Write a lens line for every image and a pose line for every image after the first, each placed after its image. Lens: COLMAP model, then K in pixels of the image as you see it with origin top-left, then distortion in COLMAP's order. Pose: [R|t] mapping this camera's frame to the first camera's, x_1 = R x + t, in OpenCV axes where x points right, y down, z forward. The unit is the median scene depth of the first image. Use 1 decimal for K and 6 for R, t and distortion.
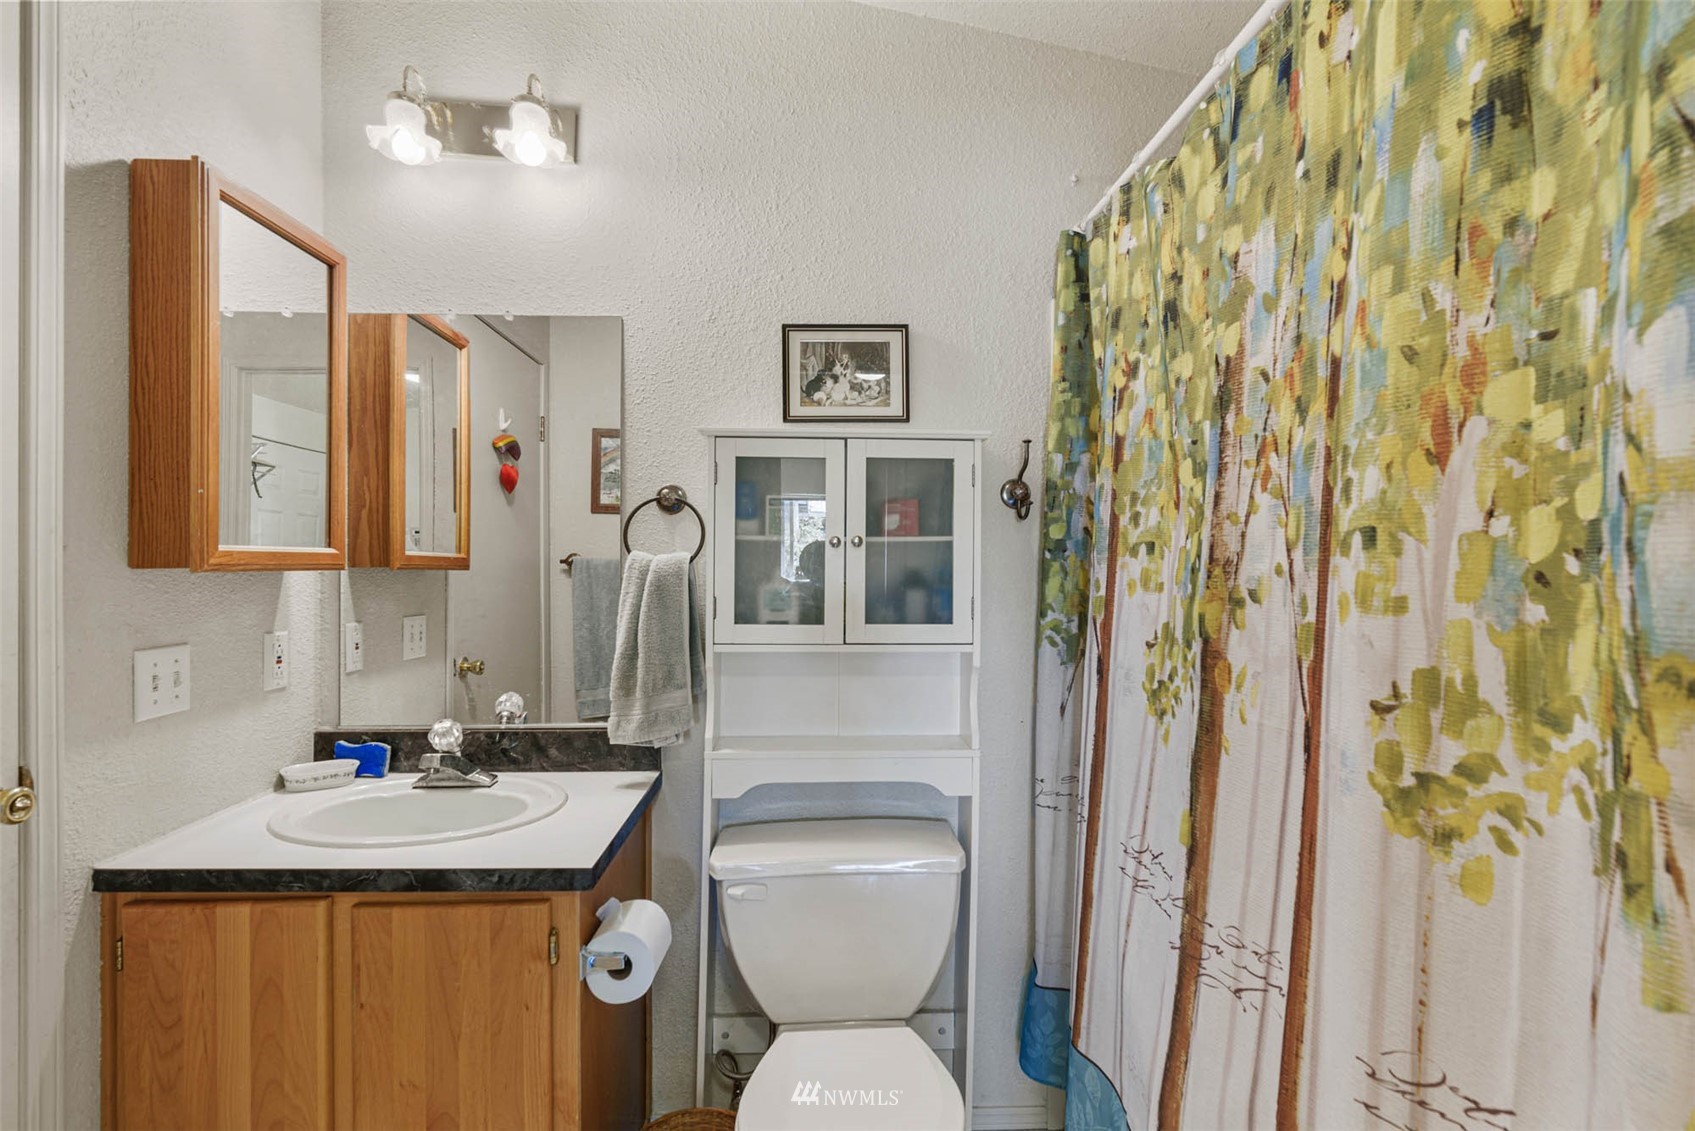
lens RADIAL K [[789.4, 0, 845.3], [0, 789.4, 547.4], [0, 0, 1]] dist [0.000520, -0.000487]
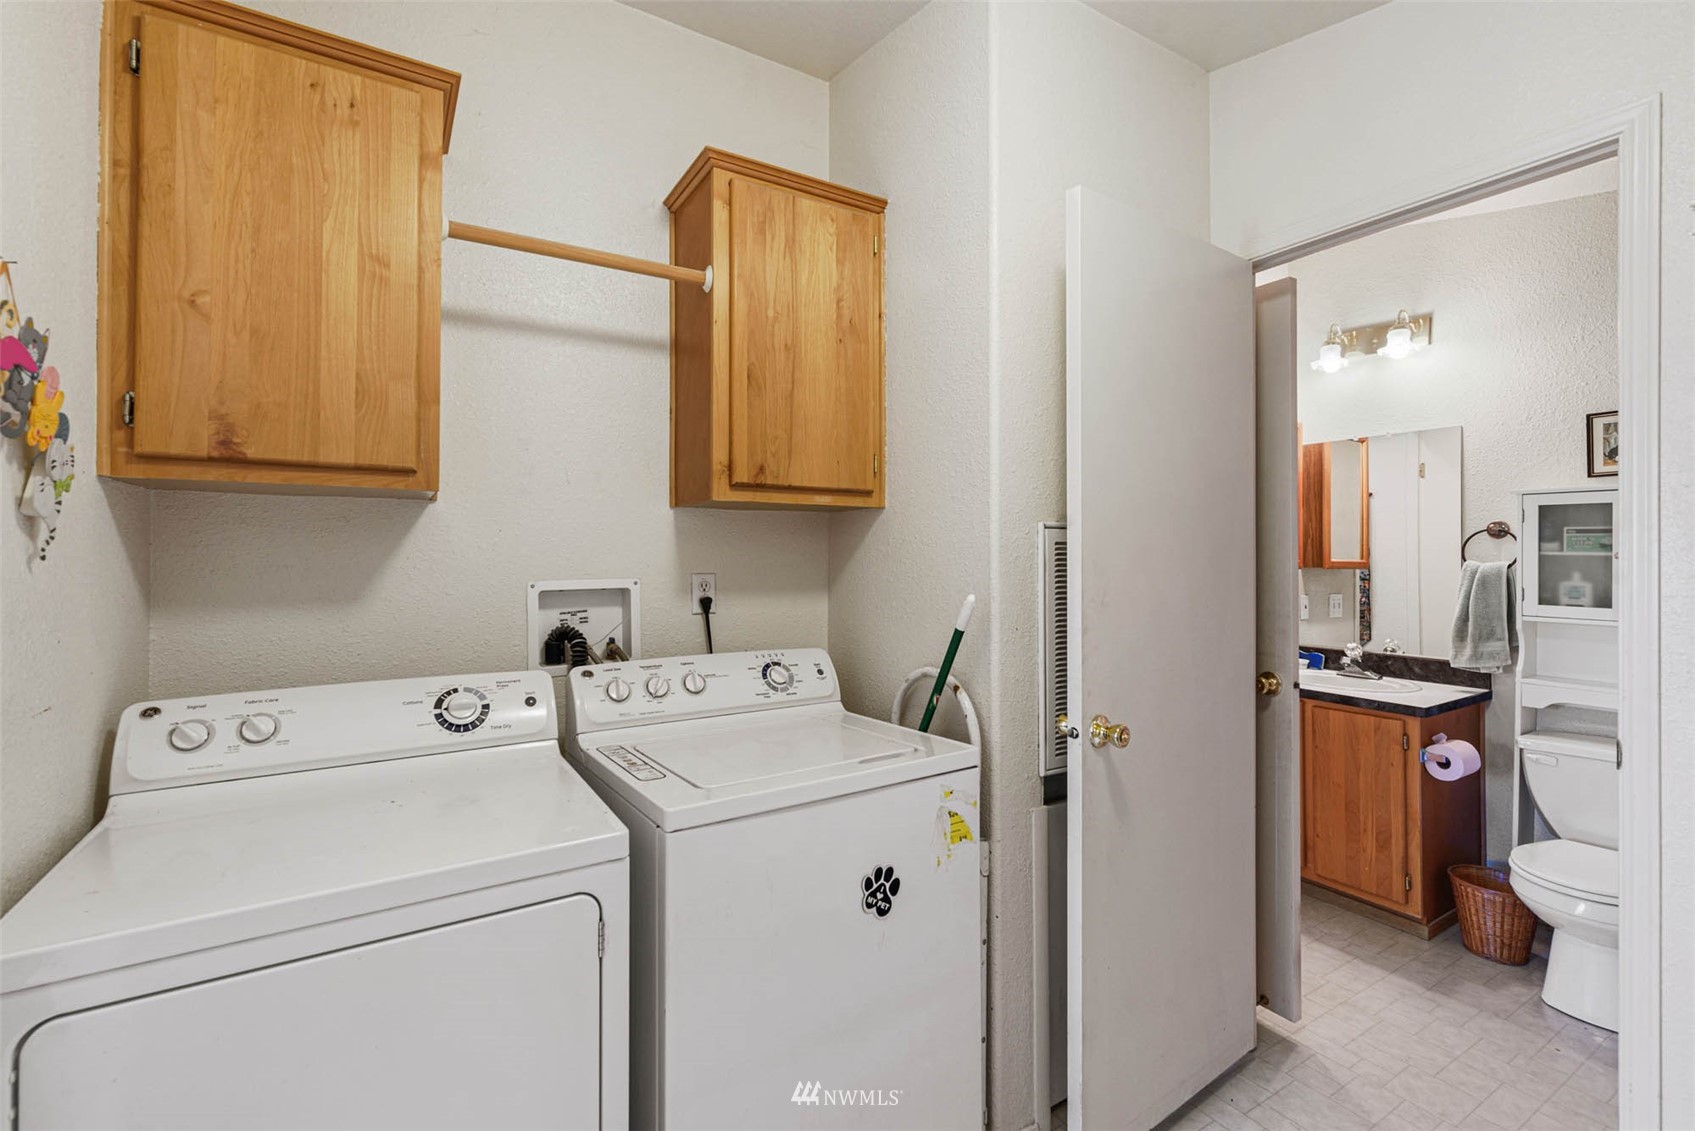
lens RADIAL K [[751.1, 0, 845.3], [0, 751.1, 555.5], [0, 0, 1]] dist [0.002152, 0.000031]
pose [[0.479653, -0.001328, -0.877458, 0.736381], [0.009479, 0.999948, 0.003668, -0.036141], [0.877407, -0.010077, 0.479640, -1.401047]]
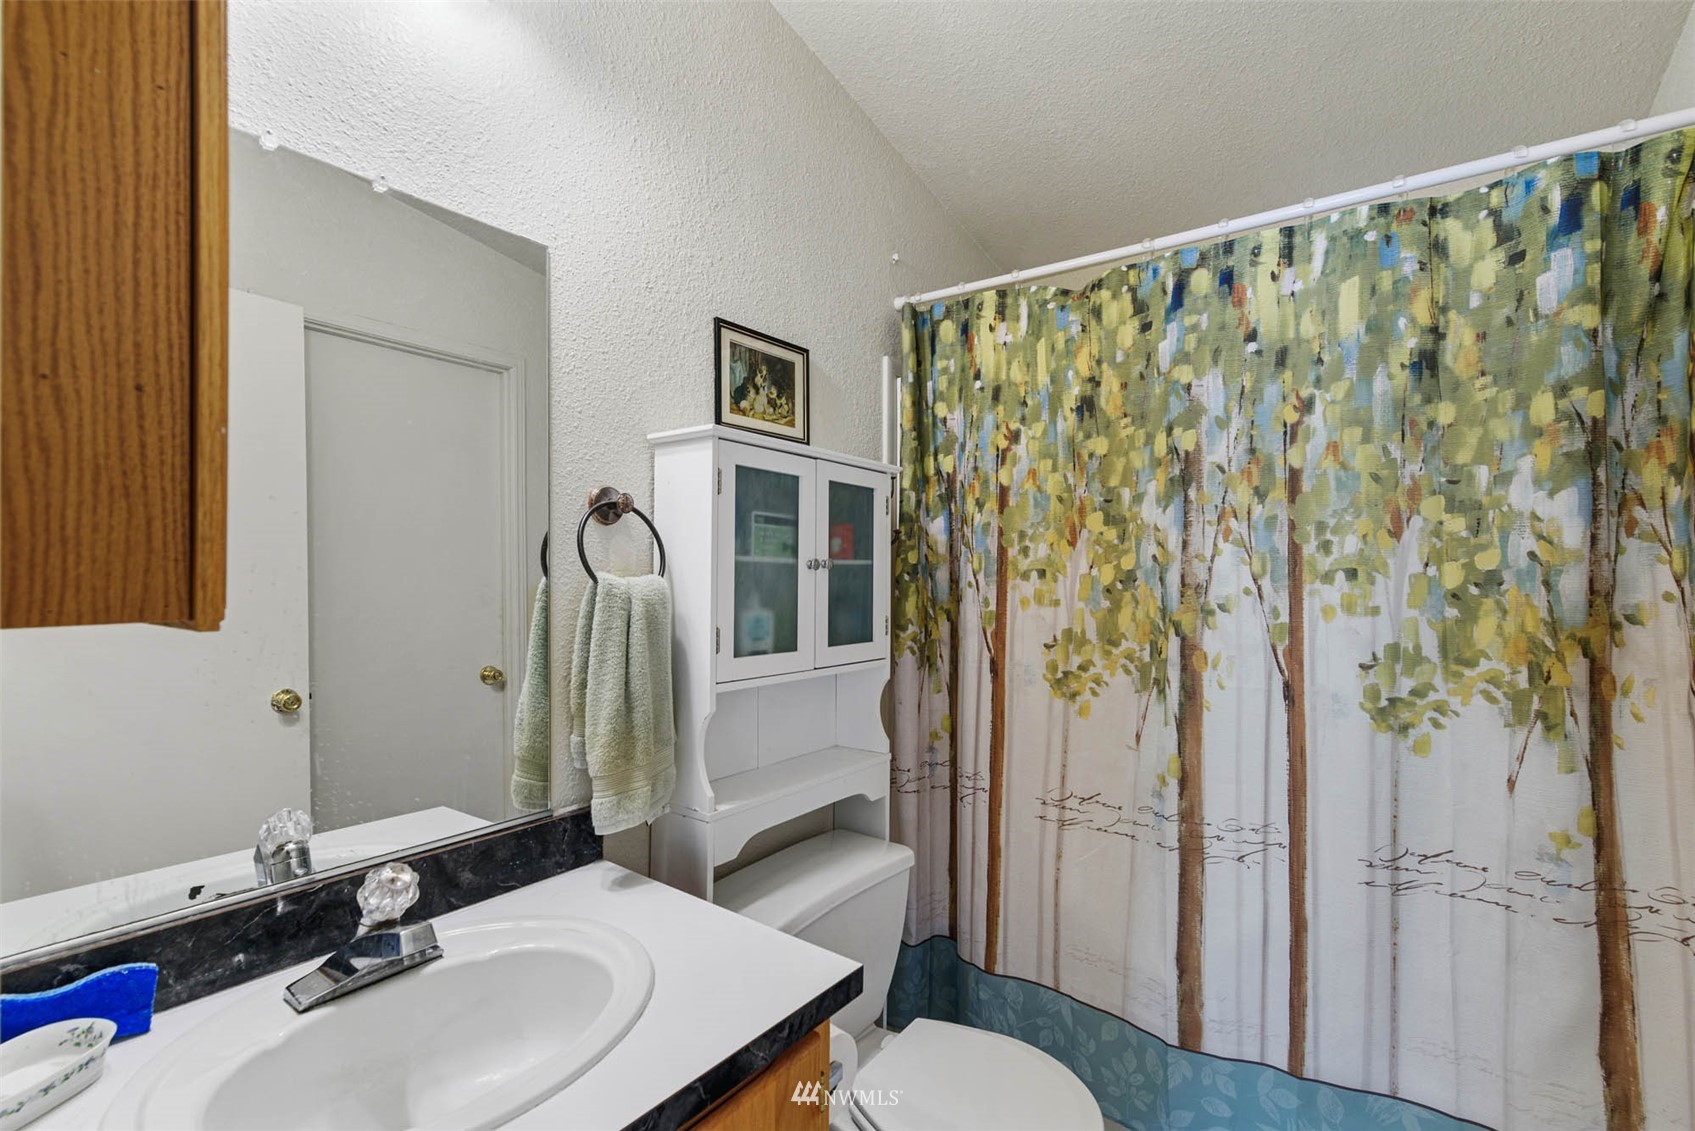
lens RADIAL K [[737.3, 0, 847.5], [0, 737.3, 565.5], [0, 0, 1]] dist [0.002910, -0.000037]
pose [[0.646858, 0.011859, 0.762519, -0.875470], [-0.017033, 0.999854, -0.001101, -0.006992], [-0.762421, -0.012276, 0.646965, 0.495777]]
